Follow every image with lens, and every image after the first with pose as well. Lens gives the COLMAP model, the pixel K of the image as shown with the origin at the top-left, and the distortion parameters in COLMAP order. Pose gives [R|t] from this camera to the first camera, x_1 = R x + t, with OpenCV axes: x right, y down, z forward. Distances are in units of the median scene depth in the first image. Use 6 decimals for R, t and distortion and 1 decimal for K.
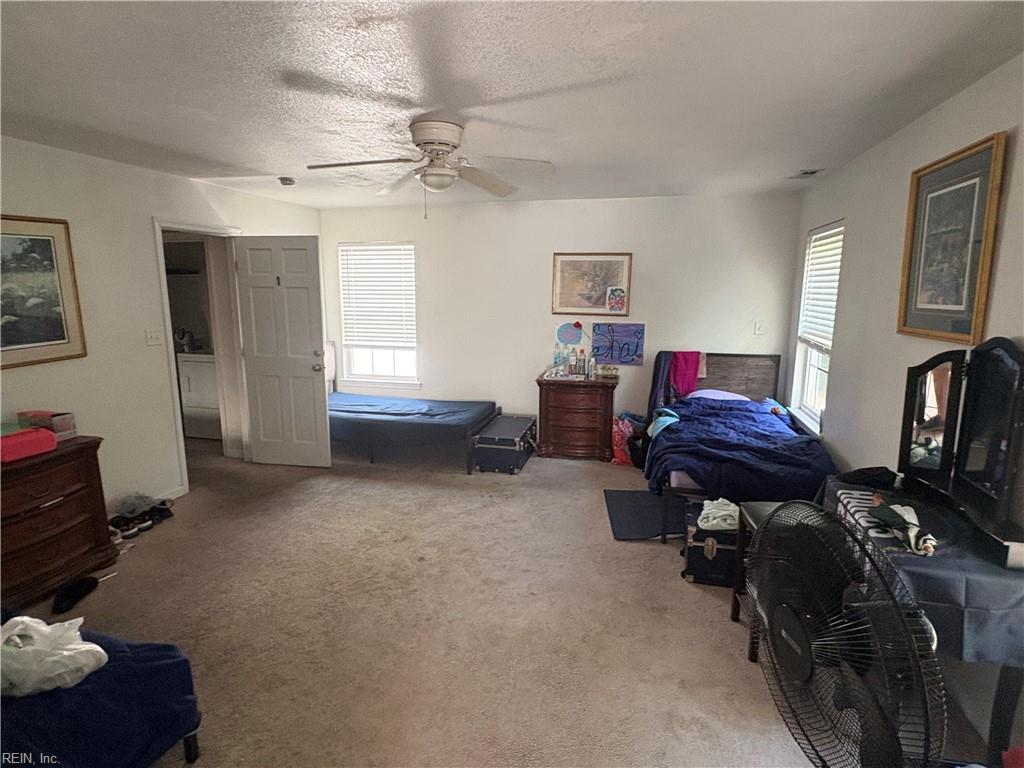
lens RADIAL K [[542.3, 0, 512.0], [0, 542.3, 384.0], [0, 0, 1]] dist [-0.002068, -0.000588]
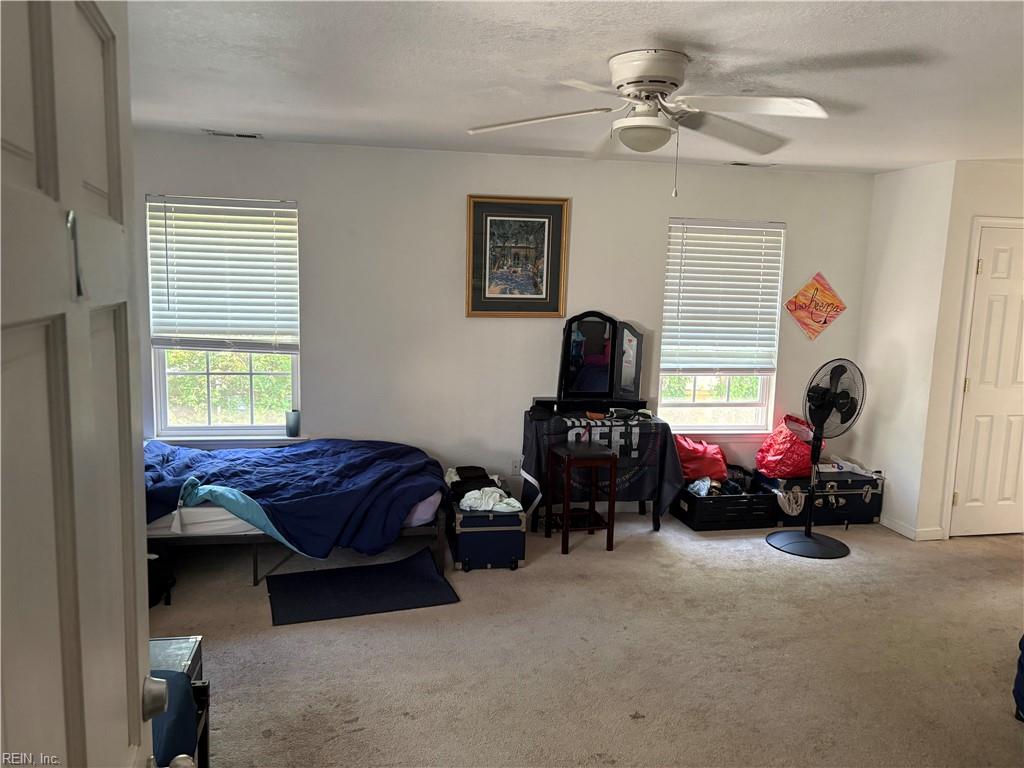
lens RADIAL K [[757.5, 0, 512.0], [0, 757.5, 384.0], [0, 0, 1]] dist [0.004609, 0.001101]
pose [[-0.418904, -0.128161, 0.898940, -1.029243], [0.130509, 0.971213, 0.199282, -0.295279], [-0.898602, 0.200800, -0.390119, 1.702081]]
